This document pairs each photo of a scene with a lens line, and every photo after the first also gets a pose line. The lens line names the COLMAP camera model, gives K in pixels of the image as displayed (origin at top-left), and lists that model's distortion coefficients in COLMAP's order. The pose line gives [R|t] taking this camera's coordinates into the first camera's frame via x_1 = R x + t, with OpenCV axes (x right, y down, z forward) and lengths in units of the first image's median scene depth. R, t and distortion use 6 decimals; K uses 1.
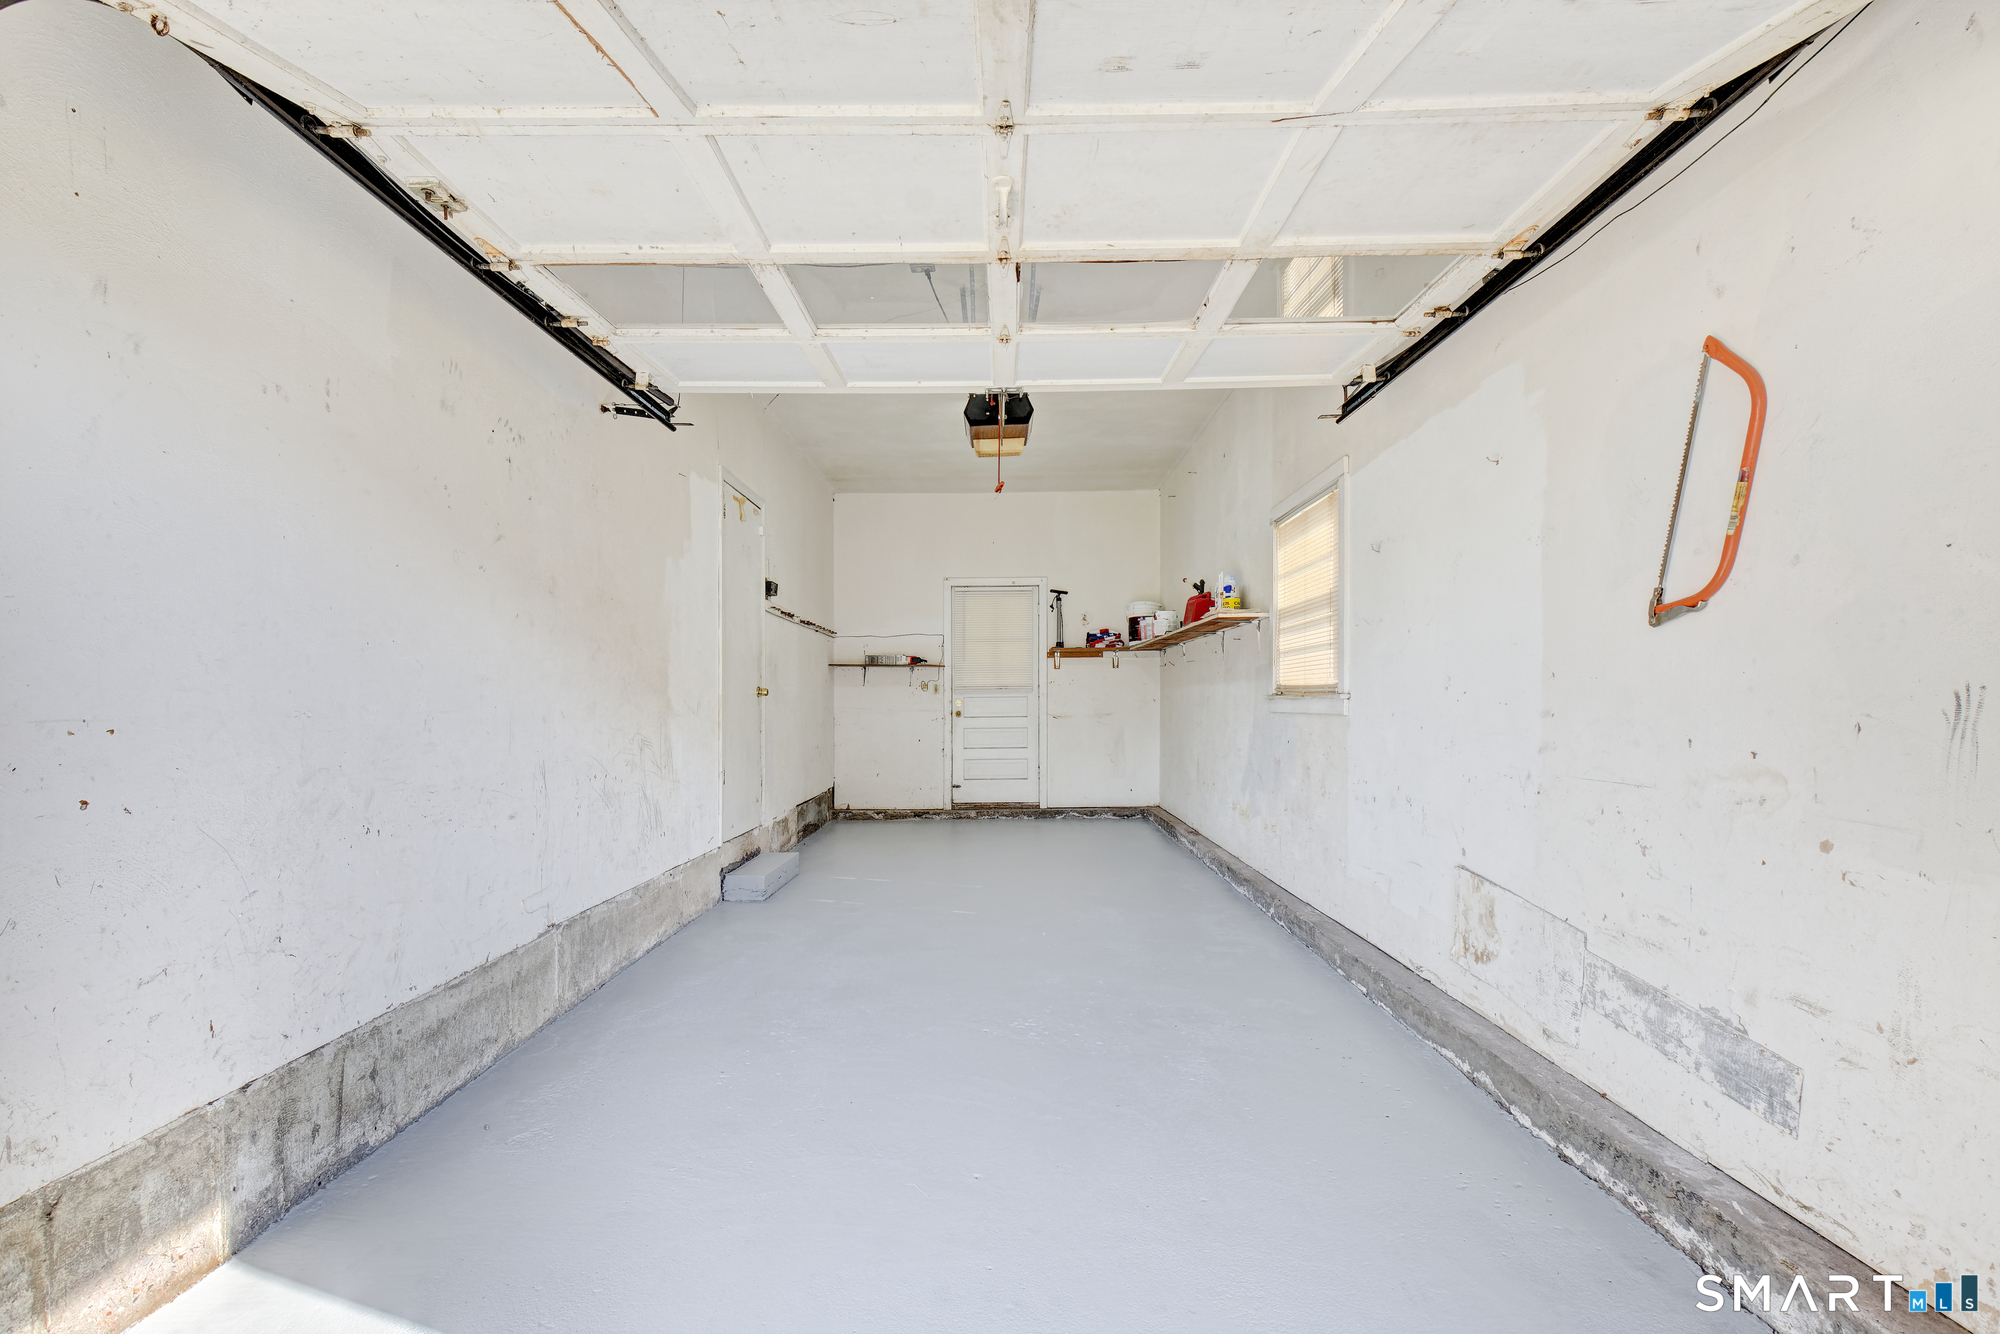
lens RADIAL K [[874.2, 0, 995.7], [0, 874.2, 668.0], [0, 0, 1]] dist [0.010962, -0.004889]
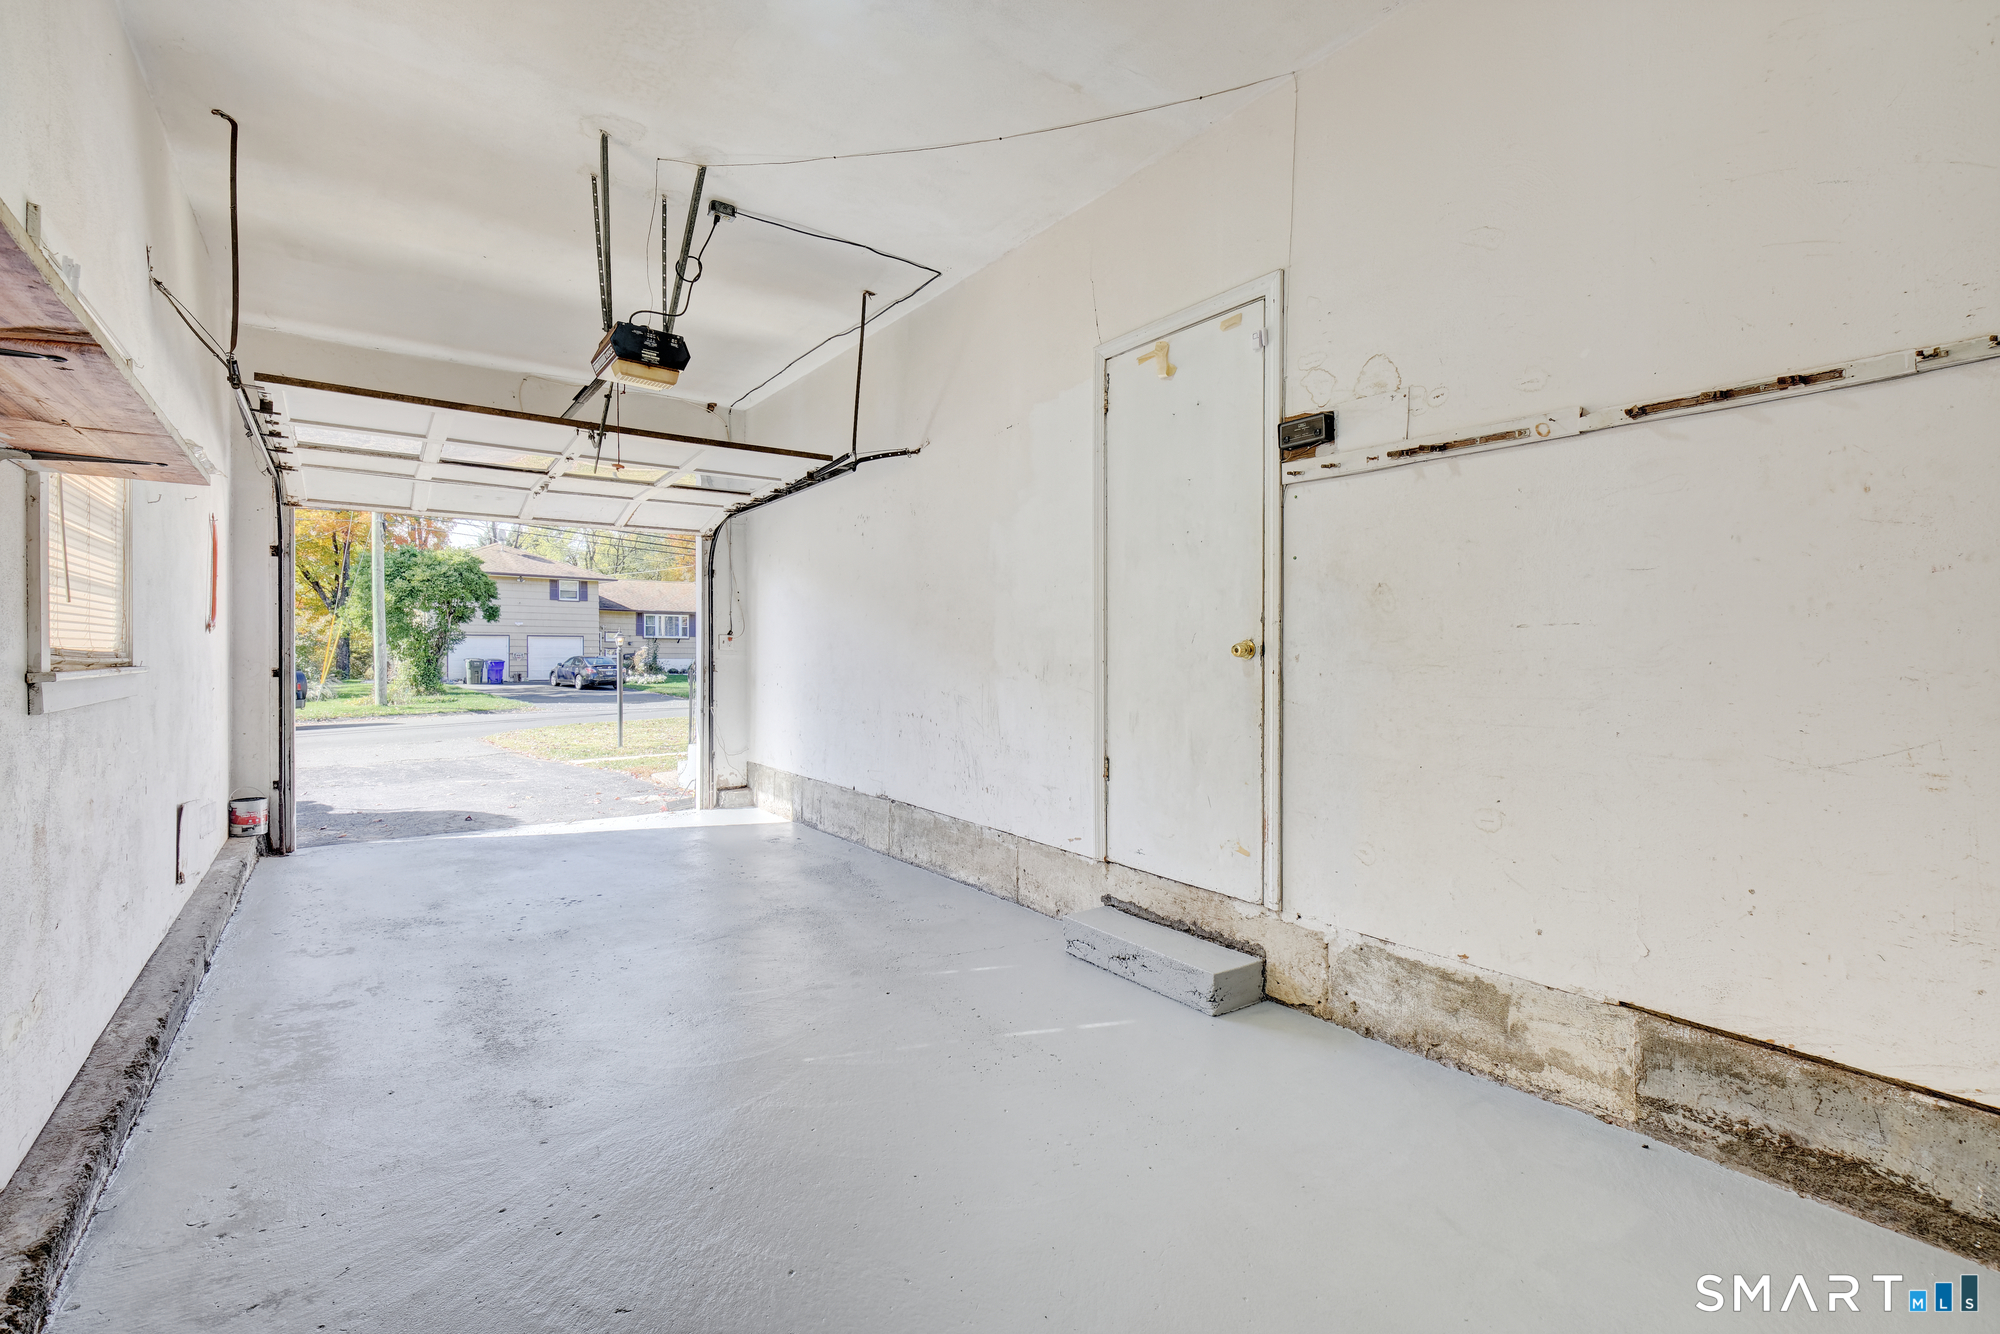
lens RADIAL K [[874.2, 0, 995.7], [0, 874.2, 668.0], [0, 0, 1]] dist [0.010962, -0.004889]
pose [[-0.799470, 0.017852, -0.600441, 0.244043], [0.028390, 0.999564, -0.008083, 0.054969], [0.600035, -0.023509, -0.799628, 1.906880]]
